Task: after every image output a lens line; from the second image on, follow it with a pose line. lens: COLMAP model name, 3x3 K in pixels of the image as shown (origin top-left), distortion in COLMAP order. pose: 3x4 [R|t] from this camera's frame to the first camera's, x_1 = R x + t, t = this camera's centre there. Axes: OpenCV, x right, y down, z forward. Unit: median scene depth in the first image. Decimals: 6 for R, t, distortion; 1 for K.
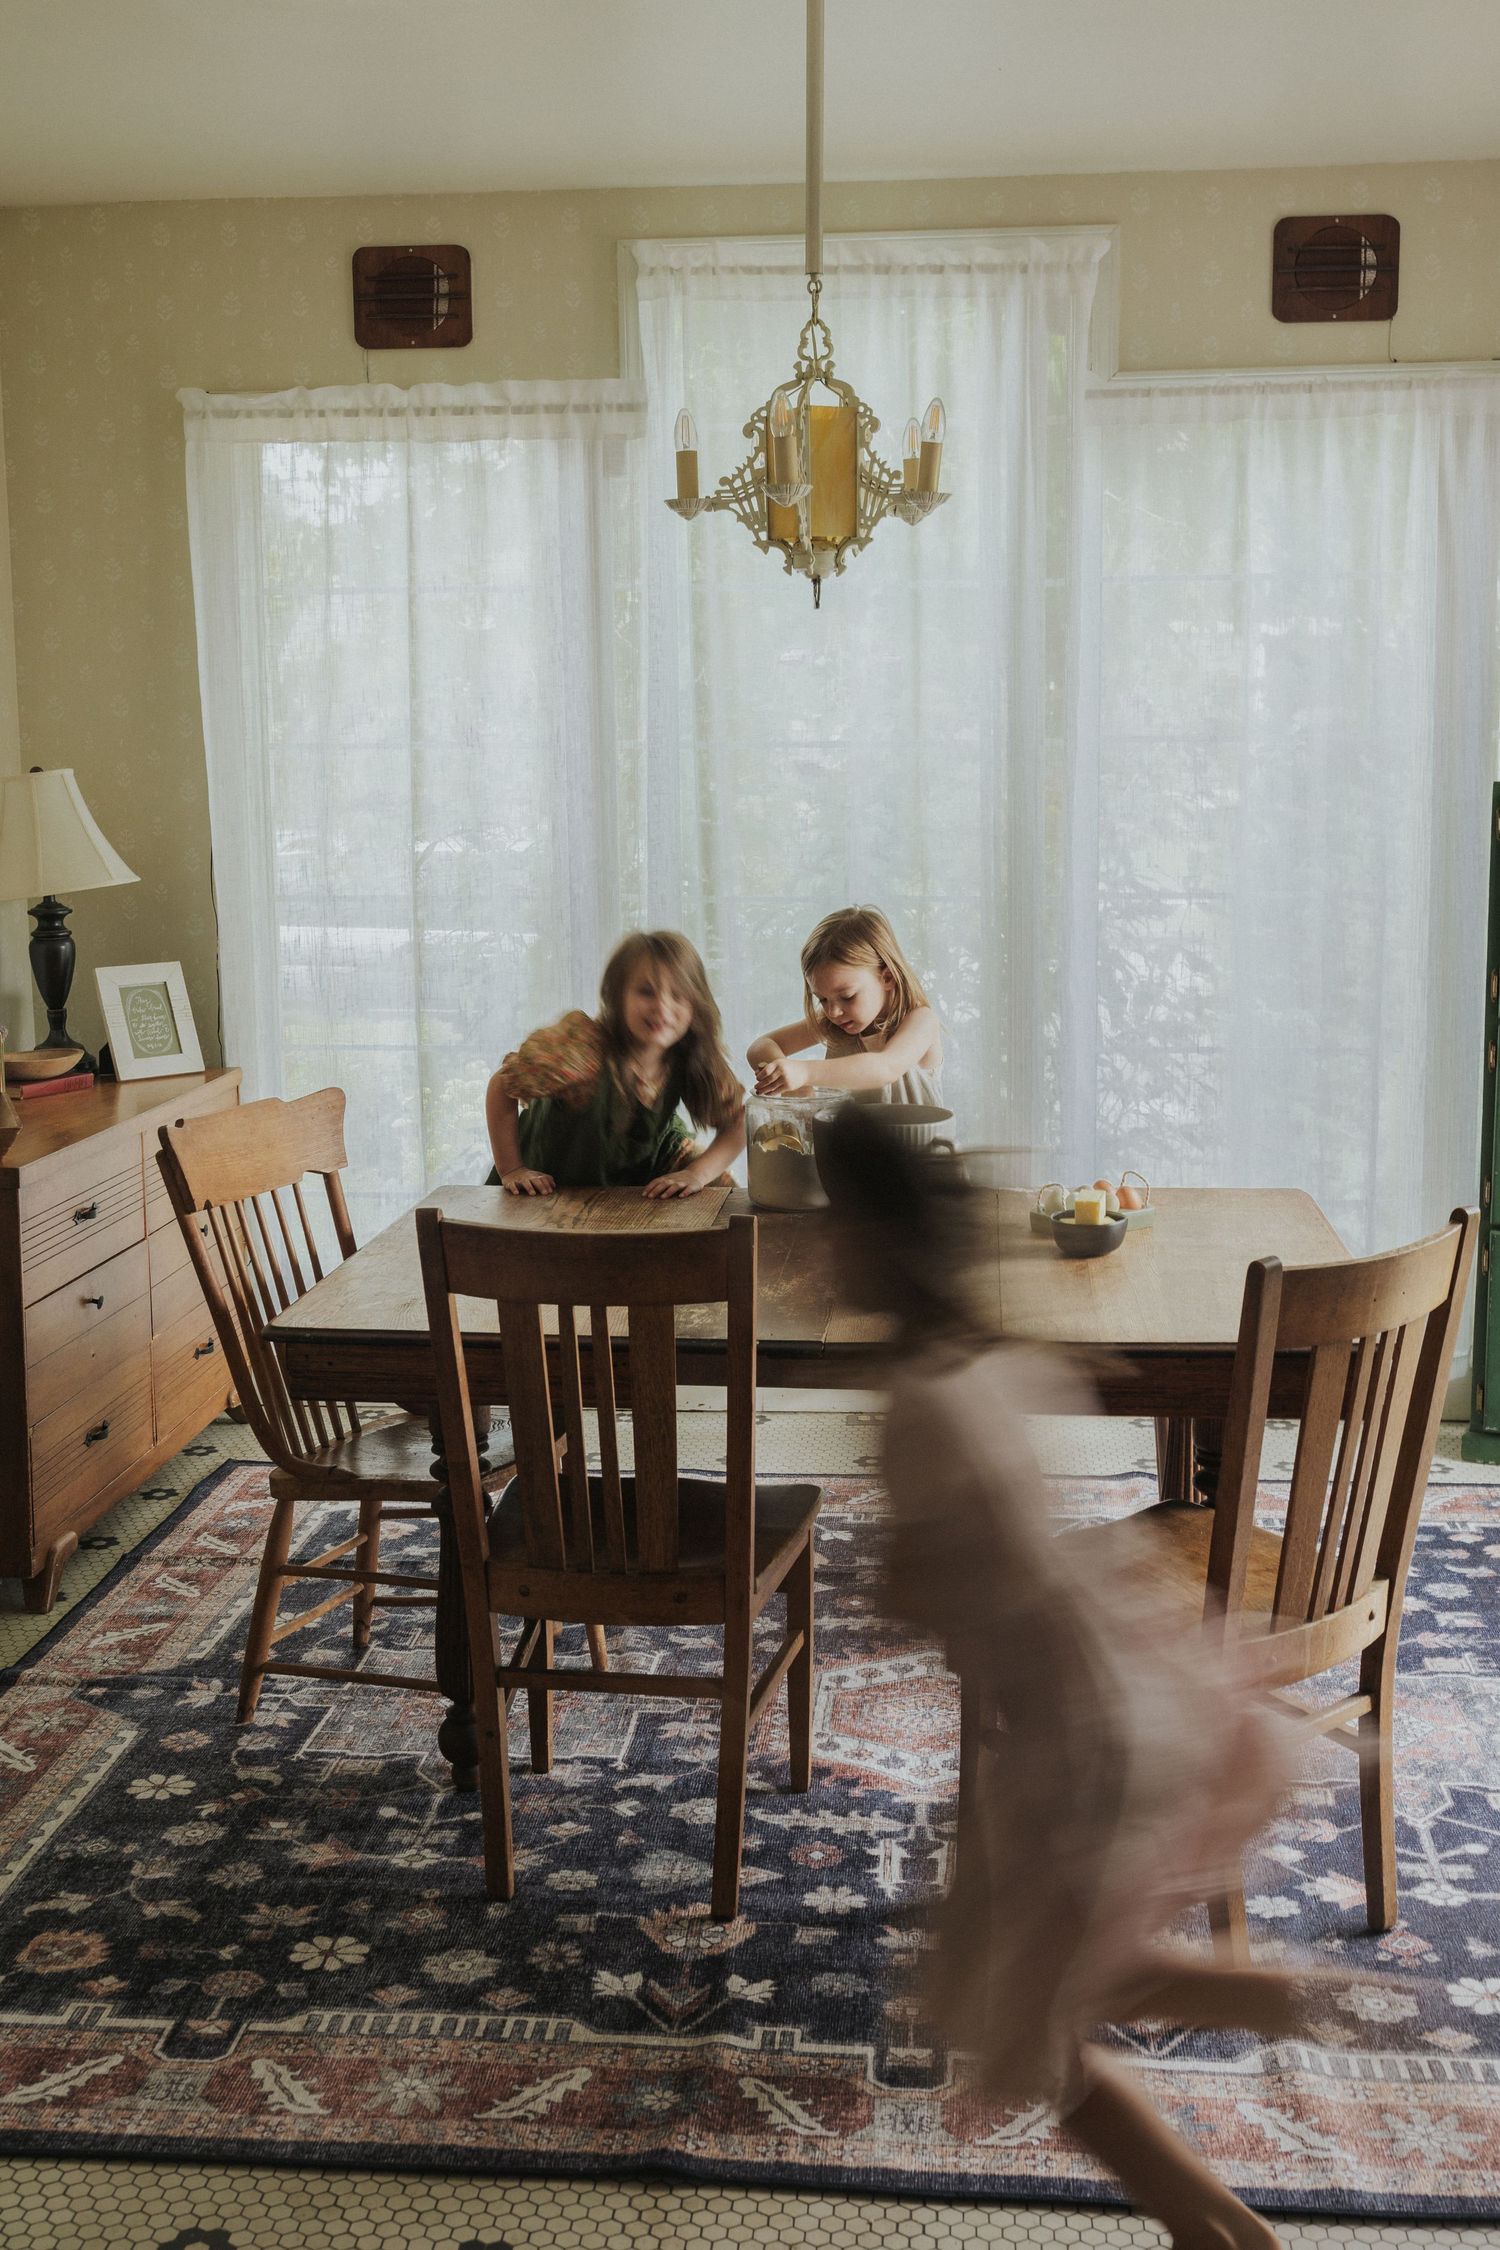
lens RADIAL K [[2164.2, 0, 832.3], [0, 2164.2, 1168.9], [0, 0, 1]] dist [-0.009962, -0.003076]
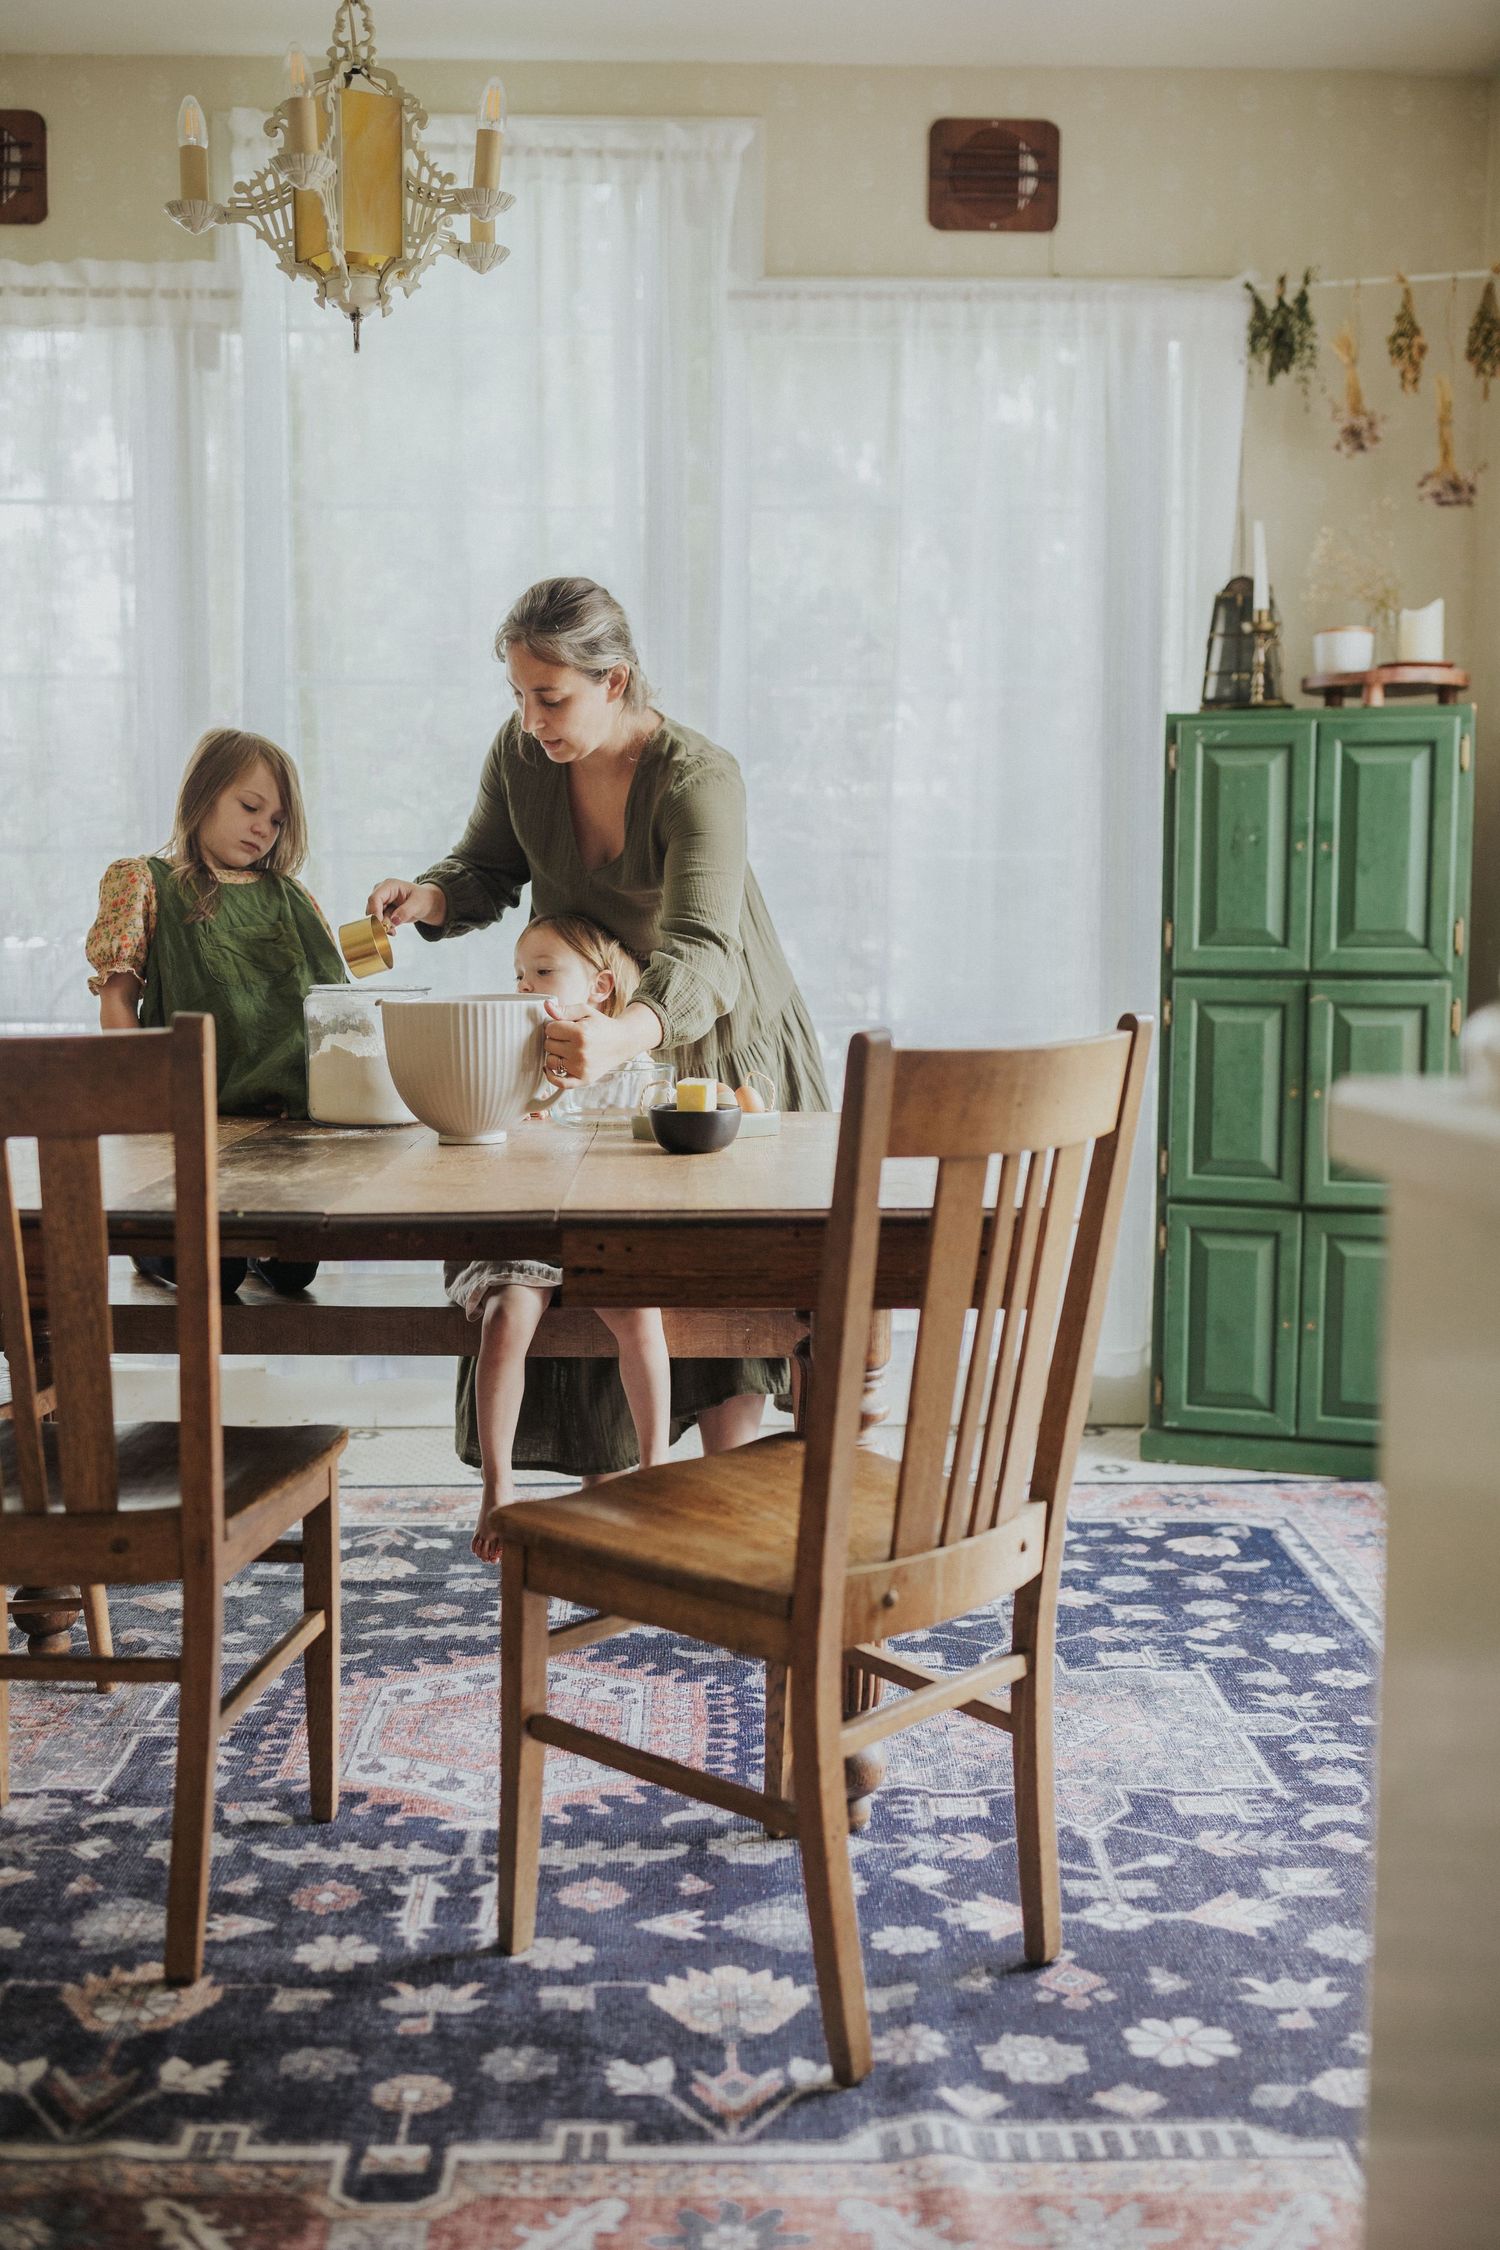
lens RADIAL K [[2176.2, 0, 767.2], [0, 2176.2, 1122.0], [0, 0, 1]] dist [-0.005218, -0.017904]
pose [[0.993502, 0.004148, 0.113737, 0.062319], [0.002136, 0.998480, -0.055073, 0.088087], [-0.113792, 0.054958, 0.991983, 0.207422]]
